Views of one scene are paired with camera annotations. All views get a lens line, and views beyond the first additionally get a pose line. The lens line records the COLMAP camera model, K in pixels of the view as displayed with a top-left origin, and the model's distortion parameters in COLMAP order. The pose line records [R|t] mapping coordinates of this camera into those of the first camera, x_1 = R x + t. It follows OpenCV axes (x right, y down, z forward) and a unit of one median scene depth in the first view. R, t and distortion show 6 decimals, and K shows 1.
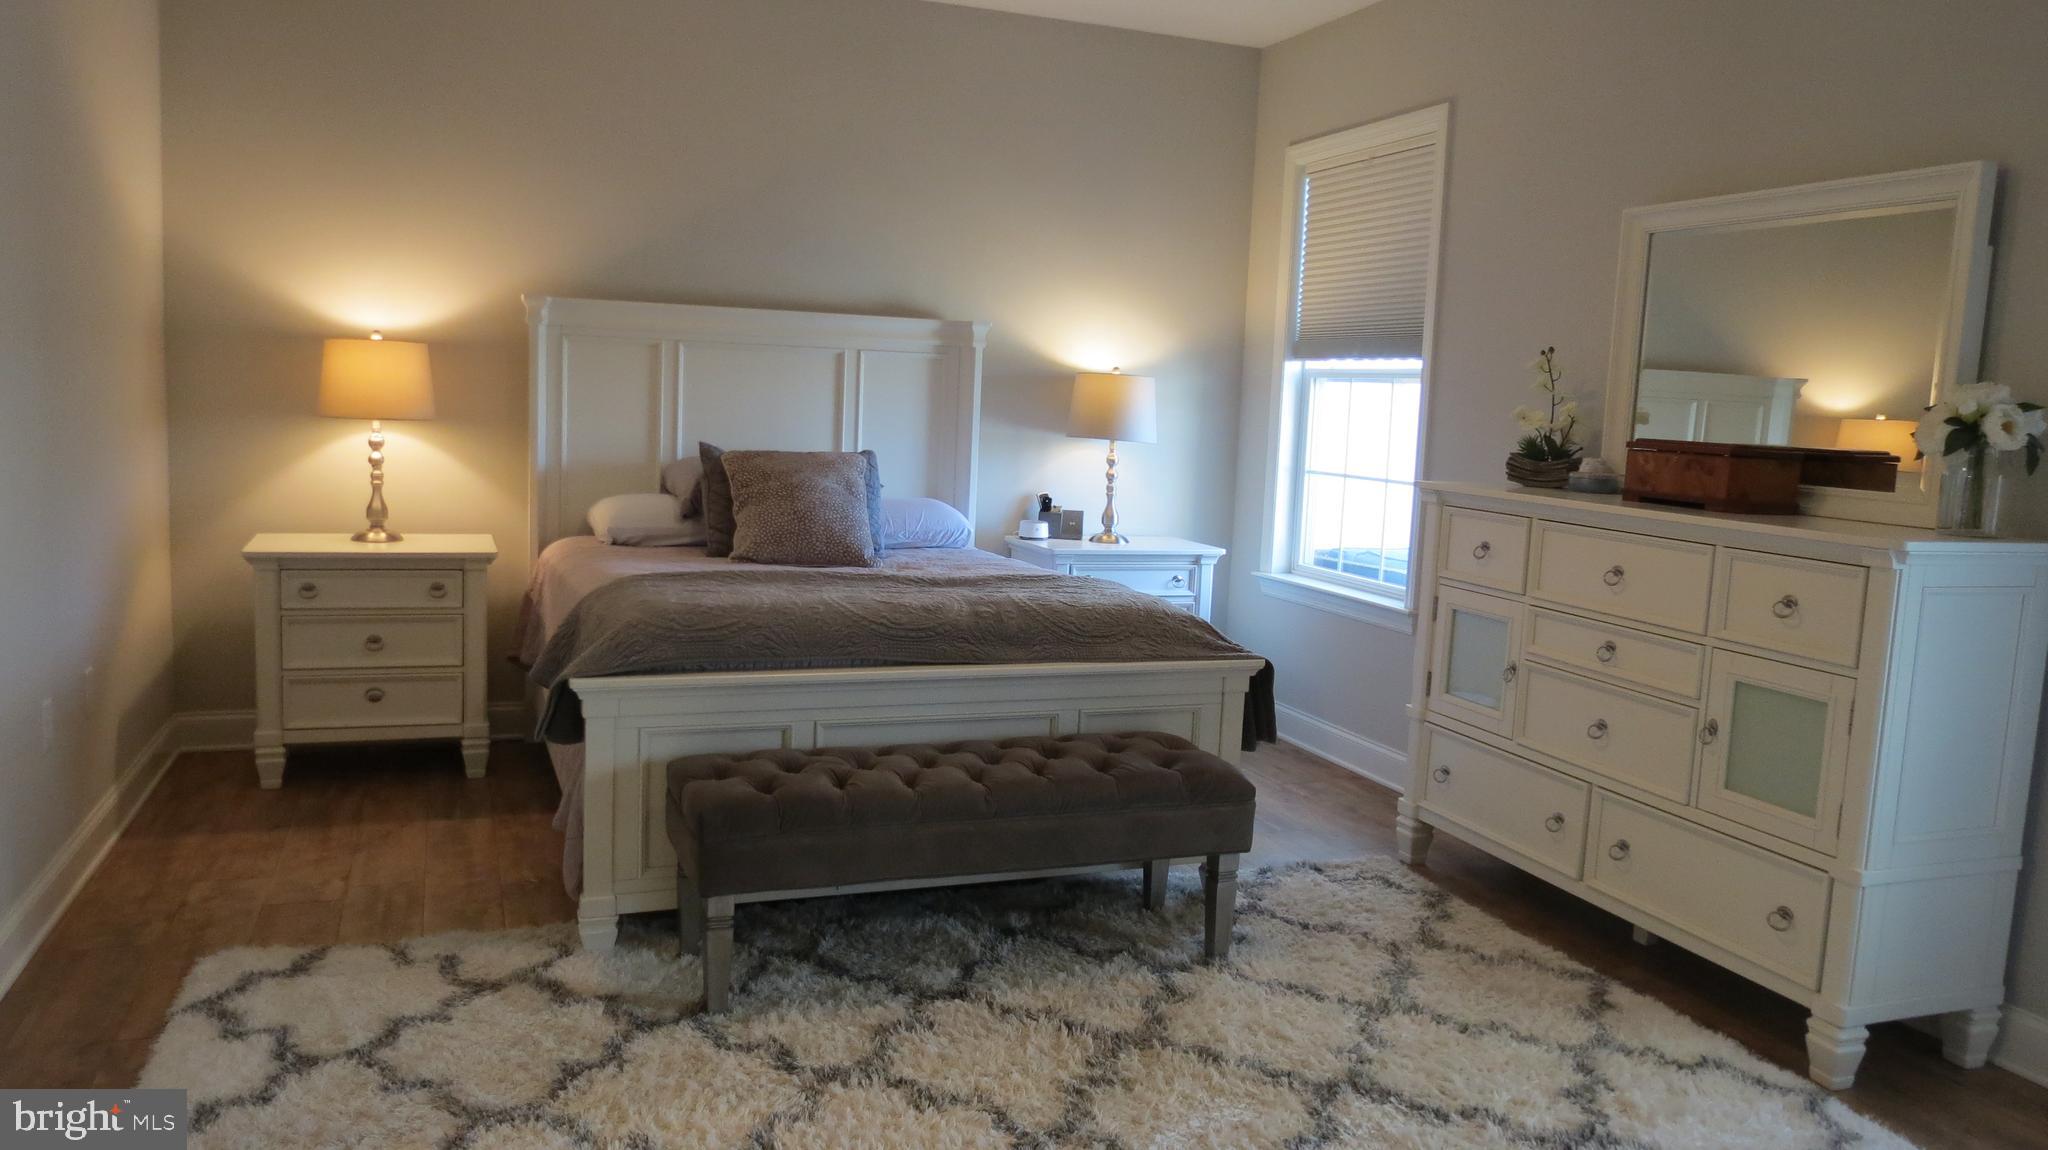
lens RADIAL K [[1451.9, 0, 1023.1], [0, 1451.9, 564.0], [0, 0, 1]] dist [-0.043402, 0.030235]
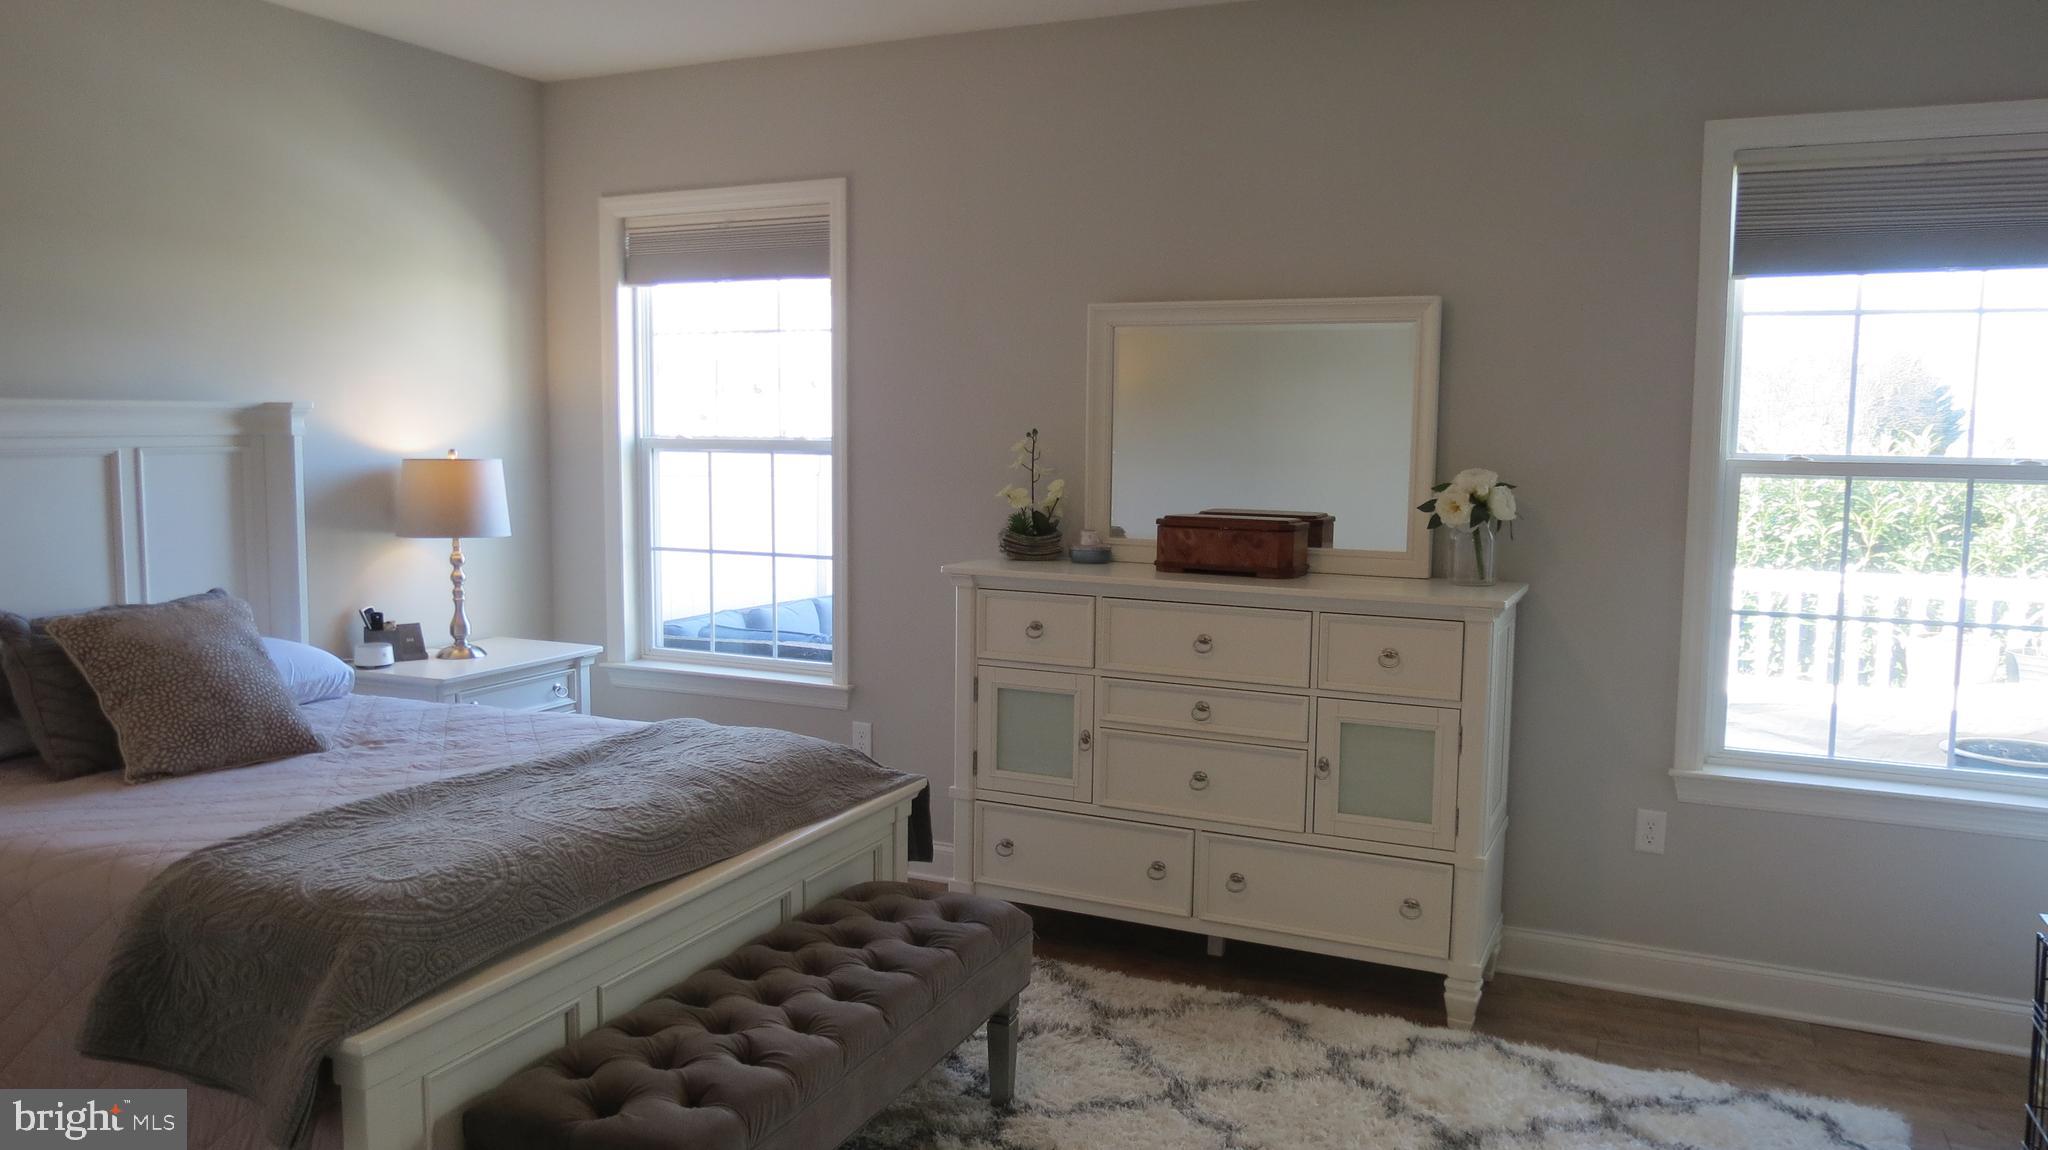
lens RADIAL K [[1451.9, 0, 1023.1], [0, 1451.9, 564.0], [0, 0, 1]] dist [-0.043402, 0.030235]
pose [[0.716081, -0.104506, 0.690149, -0.393181], [0.103690, 0.993685, 0.042882, -0.098906], [-0.690272, 0.040855, 0.722395, 0.236922]]
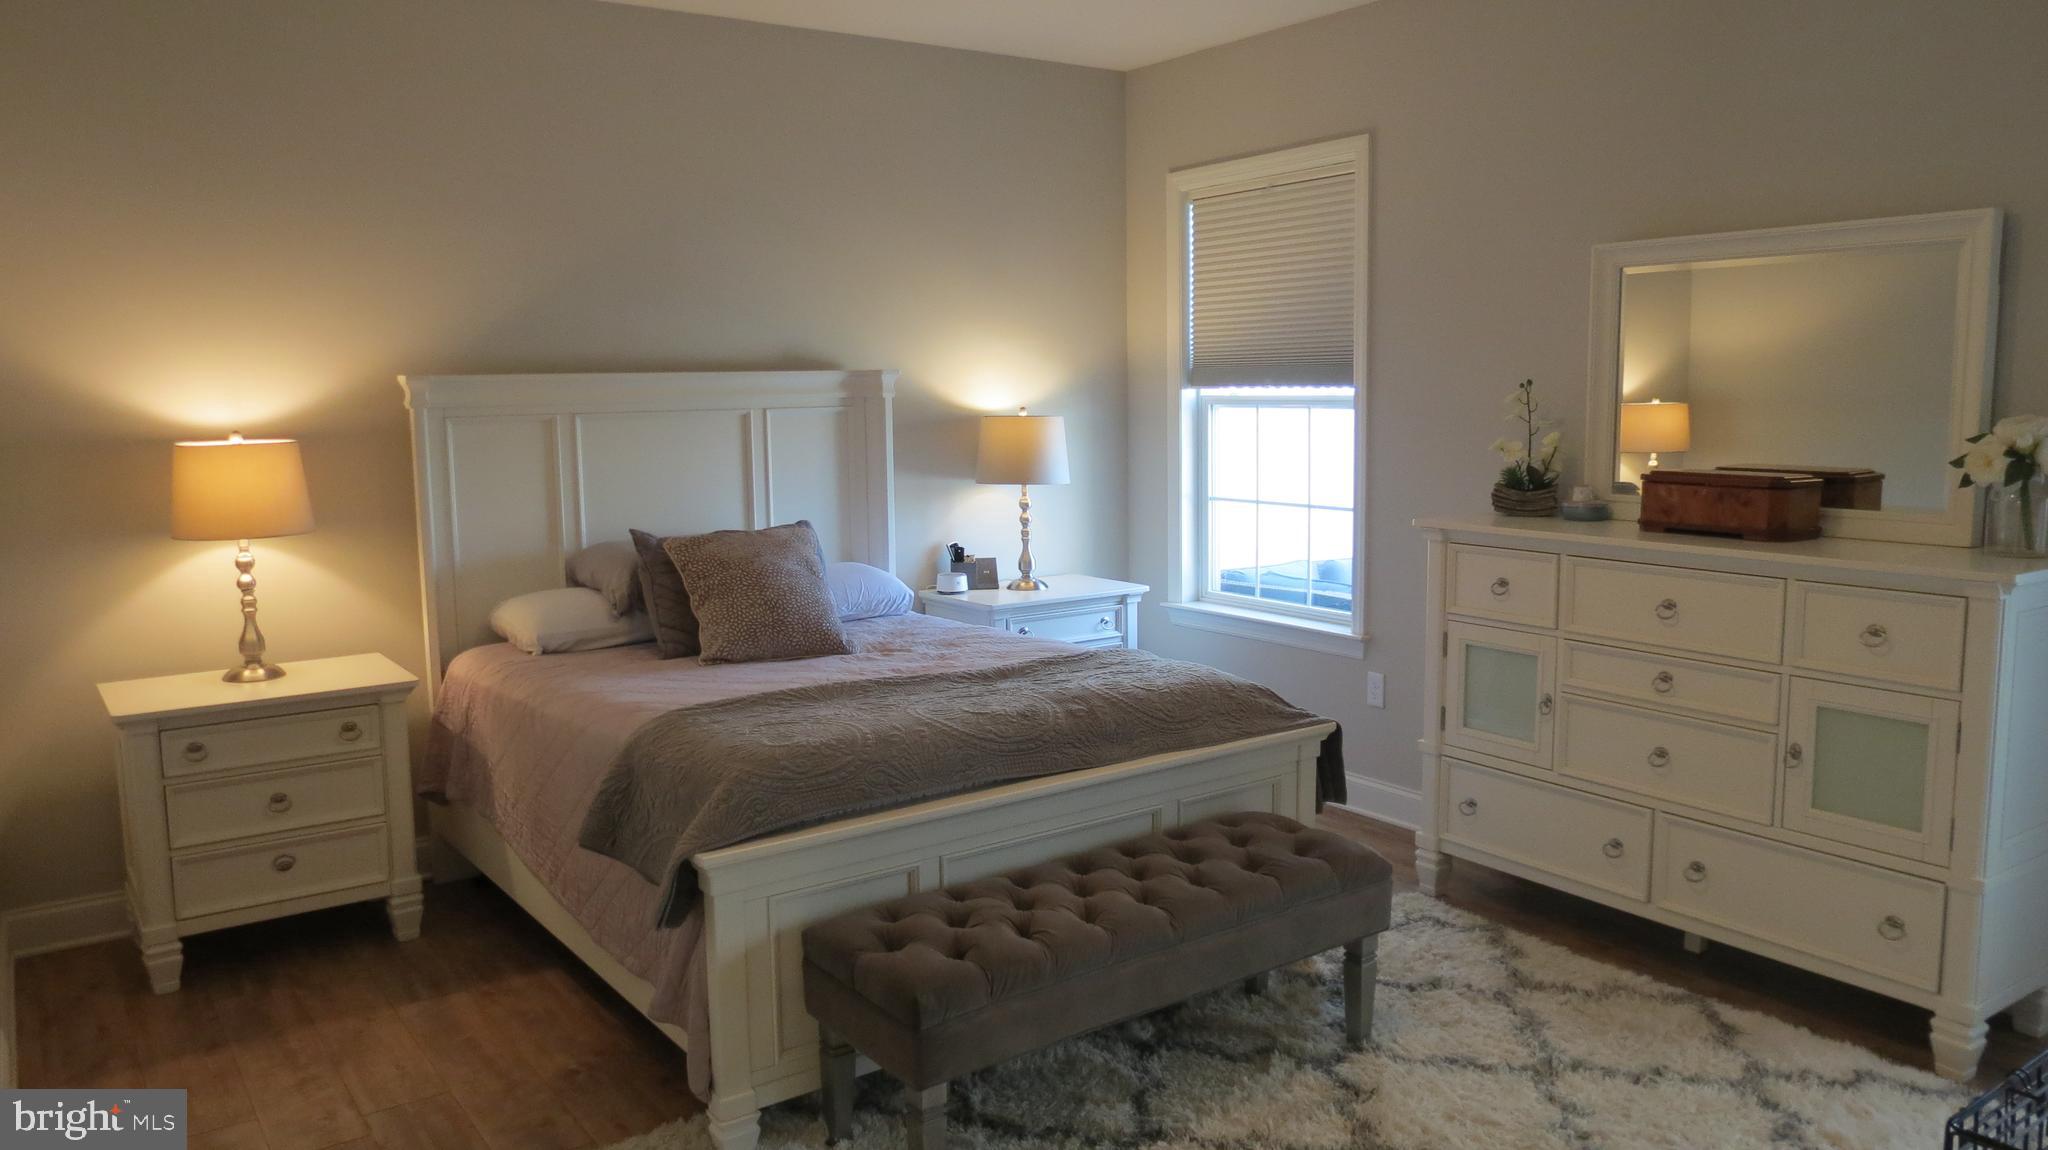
lens RADIAL K [[1451.9, 0, 1023.1], [0, 1451.9, 564.0], [0, 0, 1]] dist [-0.043402, 0.030235]
pose [[0.968622, -0.087583, 0.232595, -0.234818], [0.085090, 0.996157, 0.020751, -0.072332], [-0.233519, -0.000308, 0.972352, 0.085891]]
